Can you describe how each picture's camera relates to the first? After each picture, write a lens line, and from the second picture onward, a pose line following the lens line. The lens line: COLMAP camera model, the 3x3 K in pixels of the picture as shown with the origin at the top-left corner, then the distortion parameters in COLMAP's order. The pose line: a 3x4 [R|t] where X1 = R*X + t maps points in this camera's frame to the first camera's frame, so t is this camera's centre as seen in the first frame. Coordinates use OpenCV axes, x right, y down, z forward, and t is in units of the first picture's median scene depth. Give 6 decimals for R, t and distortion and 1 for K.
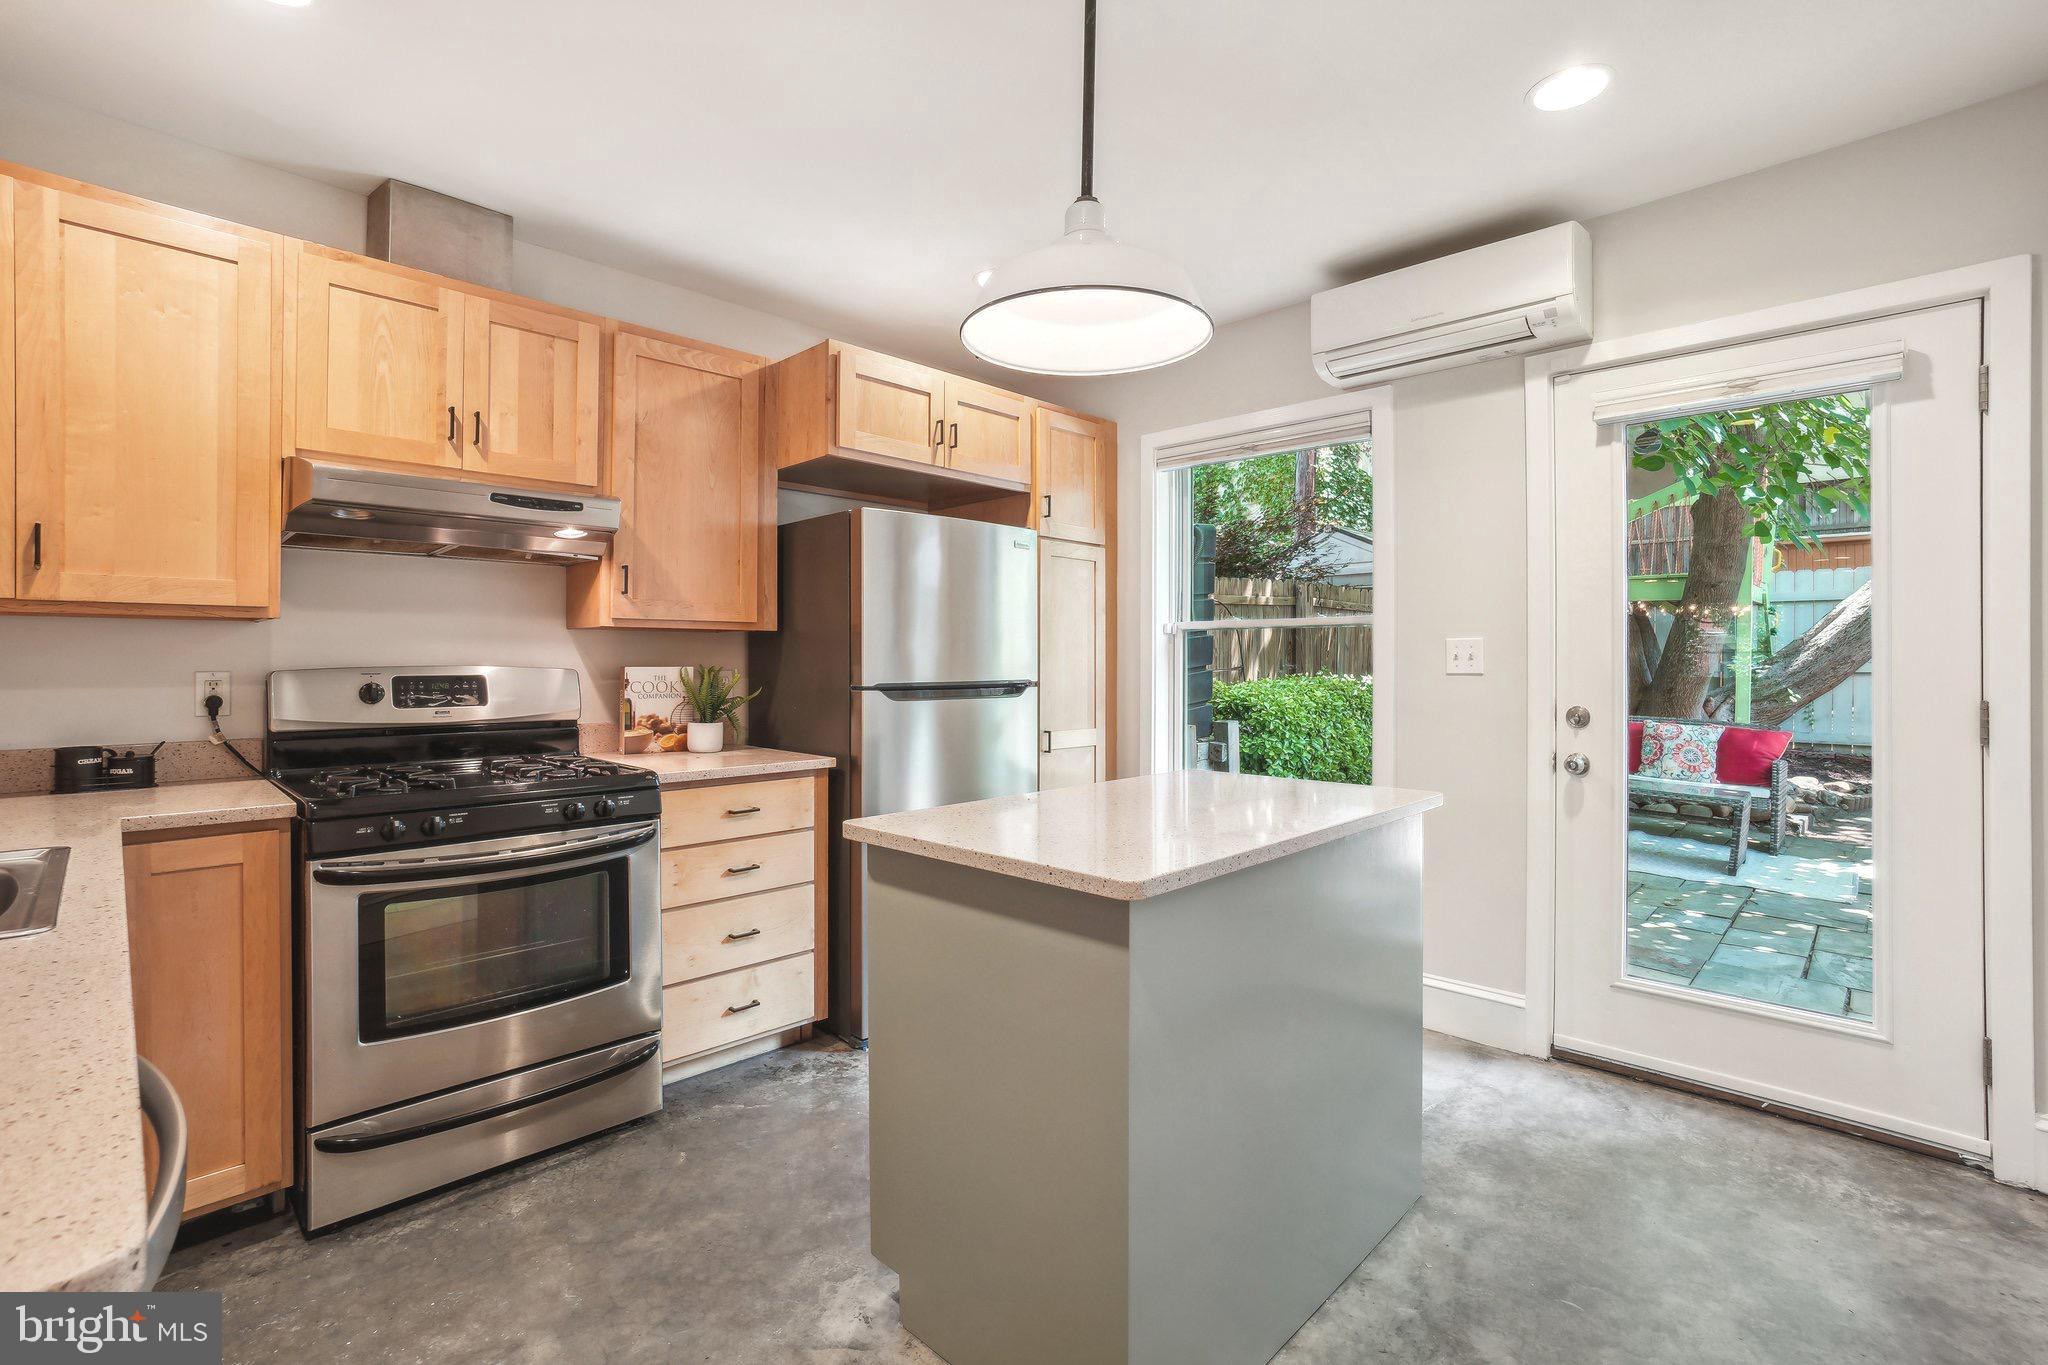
lens RADIAL K [[932.2, 0, 1021.8], [0, 932.2, 674.2], [0, 0, 1]] dist [0.004075, 0.001027]
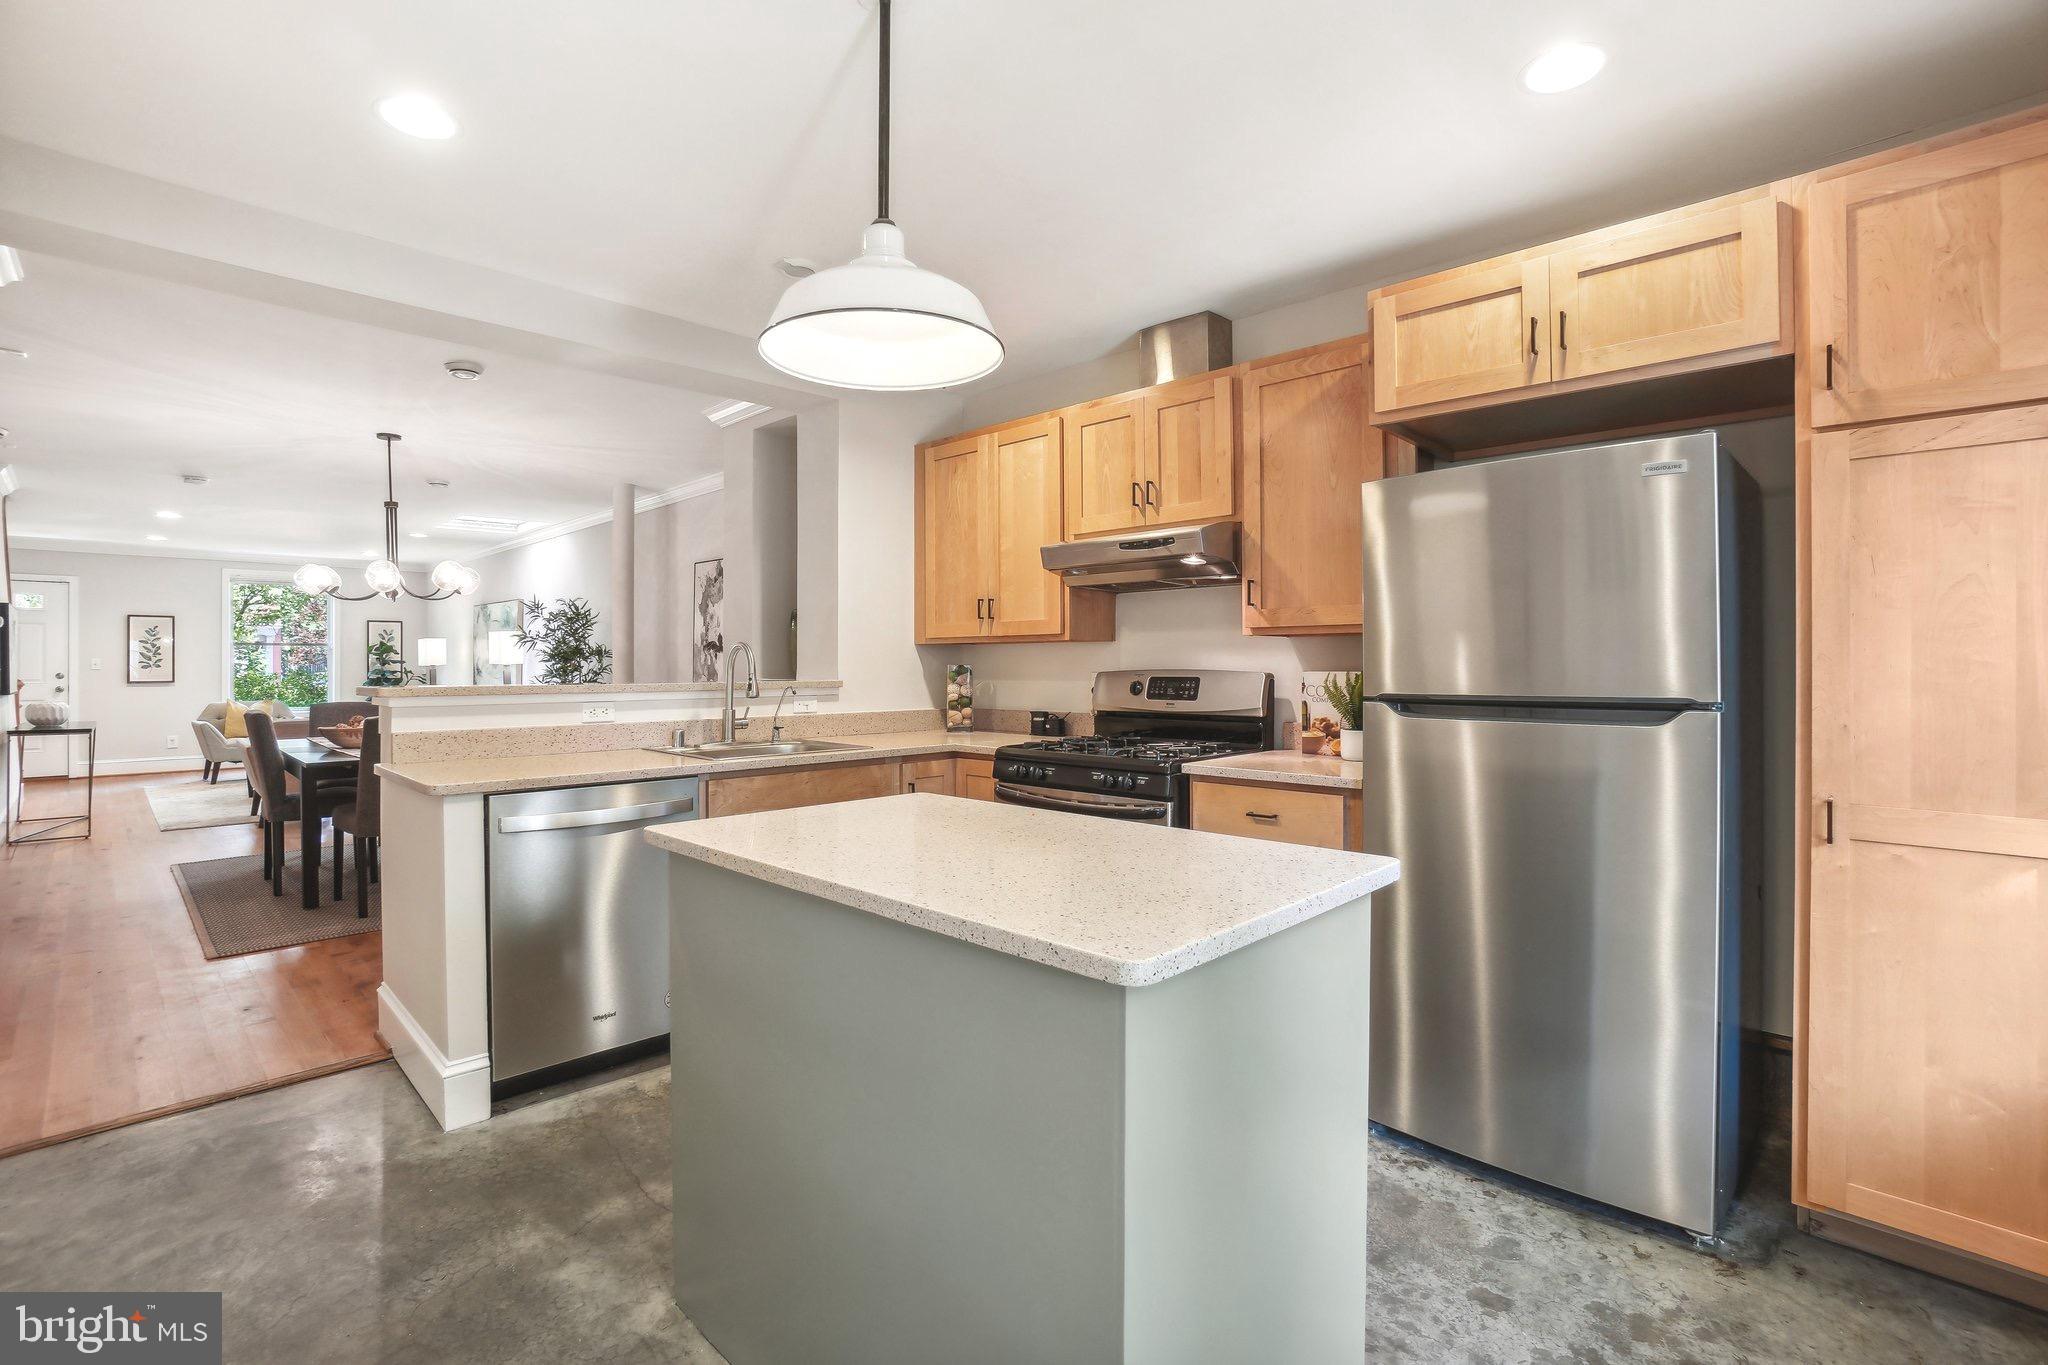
lens RADIAL K [[932.2, 0, 1018.7], [0, 932.2, 661.1], [0, 0, 1]] dist [0.004075, 0.001027]
pose [[0.040240, -0.004132, -0.999181, 0.712751], [-0.010917, 0.999930, -0.004574, -0.012527], [0.999130, 0.011092, 0.040192, 0.719184]]
